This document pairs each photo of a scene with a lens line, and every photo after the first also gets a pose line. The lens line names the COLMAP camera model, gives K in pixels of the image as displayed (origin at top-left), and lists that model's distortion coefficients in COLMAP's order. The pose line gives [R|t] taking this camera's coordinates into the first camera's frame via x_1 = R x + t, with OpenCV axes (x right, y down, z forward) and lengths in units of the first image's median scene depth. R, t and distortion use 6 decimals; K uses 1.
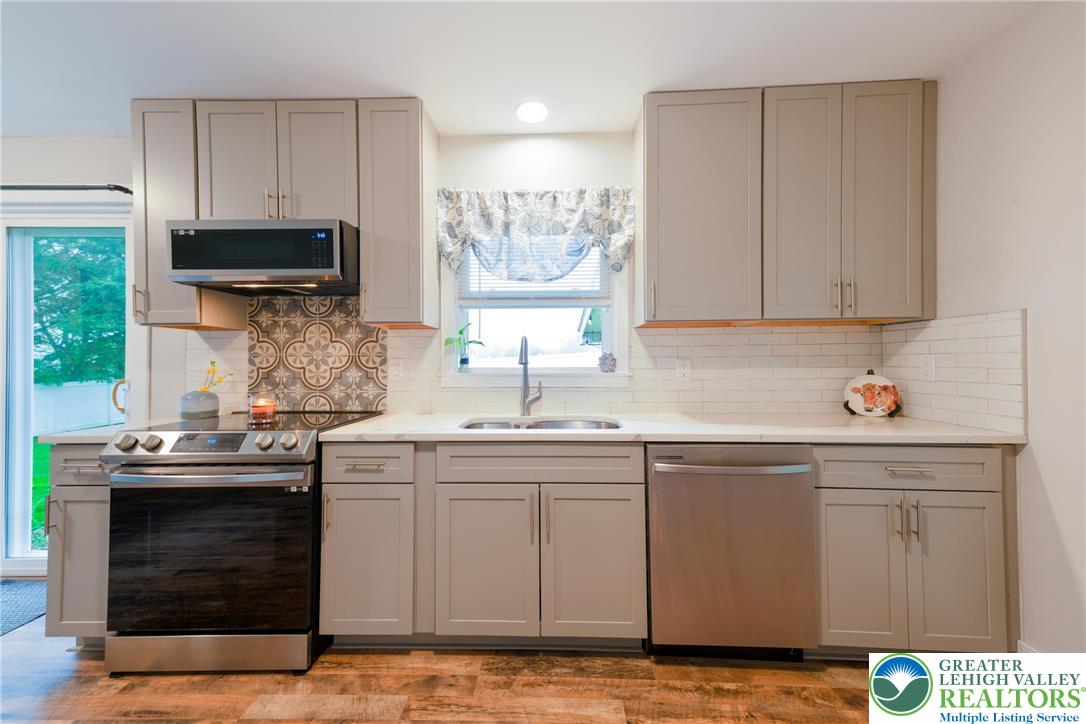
lens RADIAL K [[413.7, 0, 544.0], [0, 413.7, 358.3], [0, 0, 1]] dist [0.029959, -0.000062]
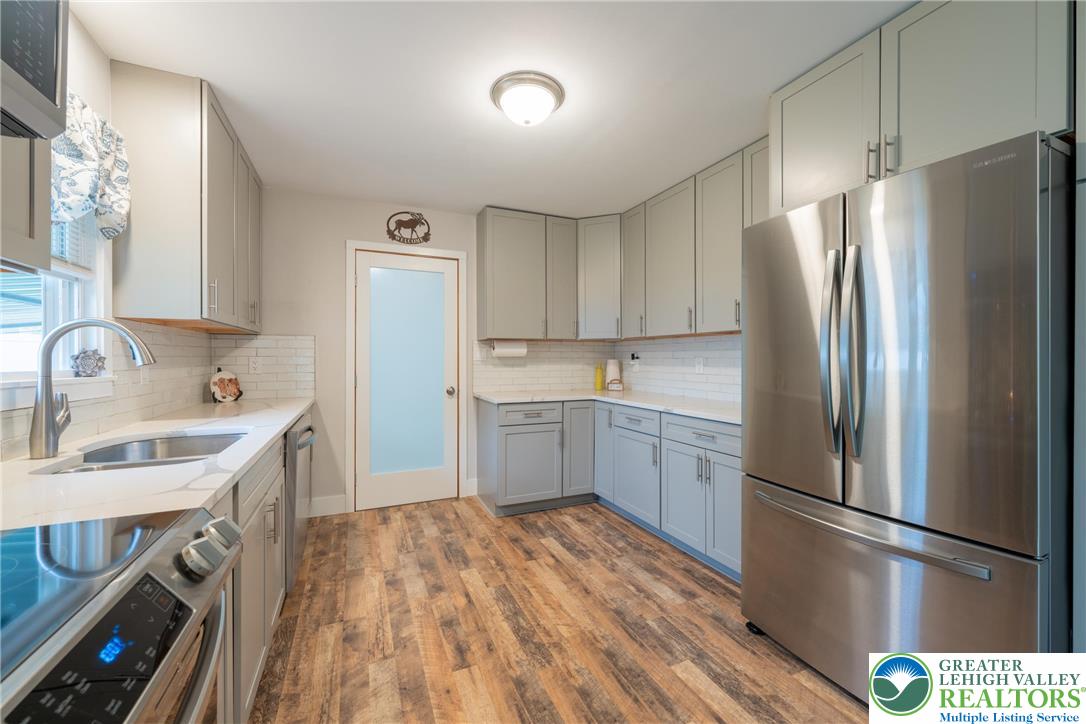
lens RADIAL K [[429.5, 0, 549.1], [0, 429.5, 357.8], [0, 0, 1]] dist [-0.000183, -0.000176]
pose [[-0.453194, 0.009065, 0.891366, -0.854209], [-0.003448, 0.999923, -0.011922, 0.008344], [-0.891405, -0.008476, -0.453128, 0.646601]]
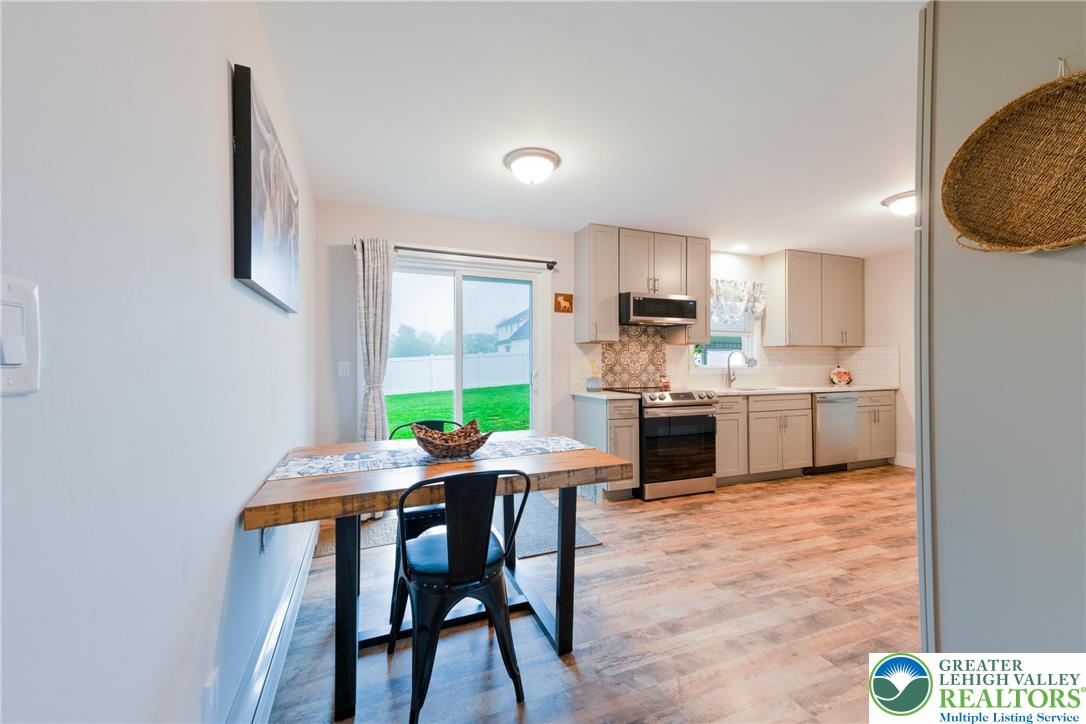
lens RADIAL K [[420.7, 0, 516.9], [0, 420.7, 358.8], [0, 0, 1]] dist [0.031596, -0.000141]
pose [[0.922380, 0.007095, 0.386219, -1.837703], [-0.007545, 0.999971, -0.000351, 0.001704], [-0.386211, -0.002590, 0.922407, -0.562453]]
